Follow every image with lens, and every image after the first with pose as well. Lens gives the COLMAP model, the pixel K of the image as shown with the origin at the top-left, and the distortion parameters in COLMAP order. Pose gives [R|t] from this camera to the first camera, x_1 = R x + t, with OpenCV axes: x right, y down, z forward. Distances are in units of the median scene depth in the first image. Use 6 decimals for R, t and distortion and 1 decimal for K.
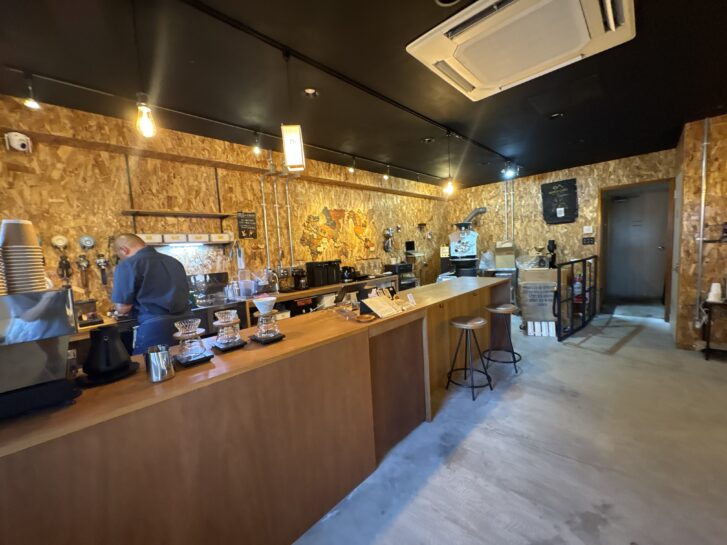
lens RADIAL K [[289.3, 0, 364.6], [0, 289.3, 272.1], [0, 0, 1]] dist [0.002101, 0.000129]
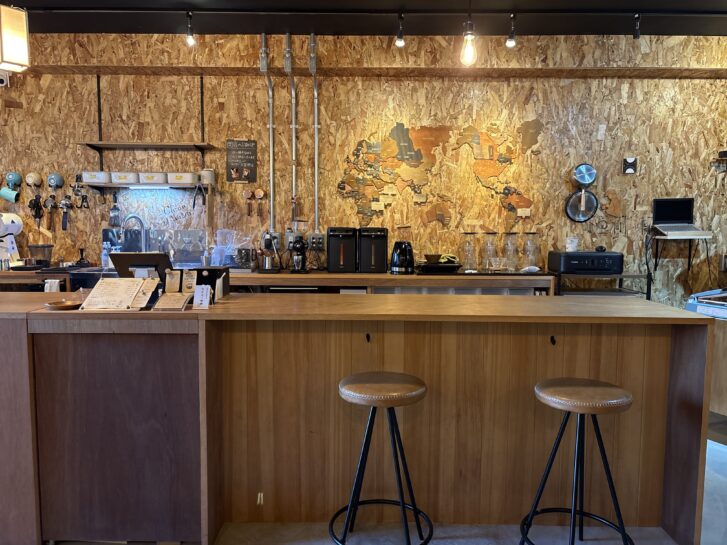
lens RADIAL K [[552.7, 0, 363.7], [0, 552.7, 273.7], [0, 0, 1]] dist [0.027087, -0.012385]
pose [[0.694518, 0.127414, -0.708103, 0.721202], [-0.106550, 0.991556, 0.073911, -0.036135], [0.711542, 0.024116, 0.702230, 0.361390]]
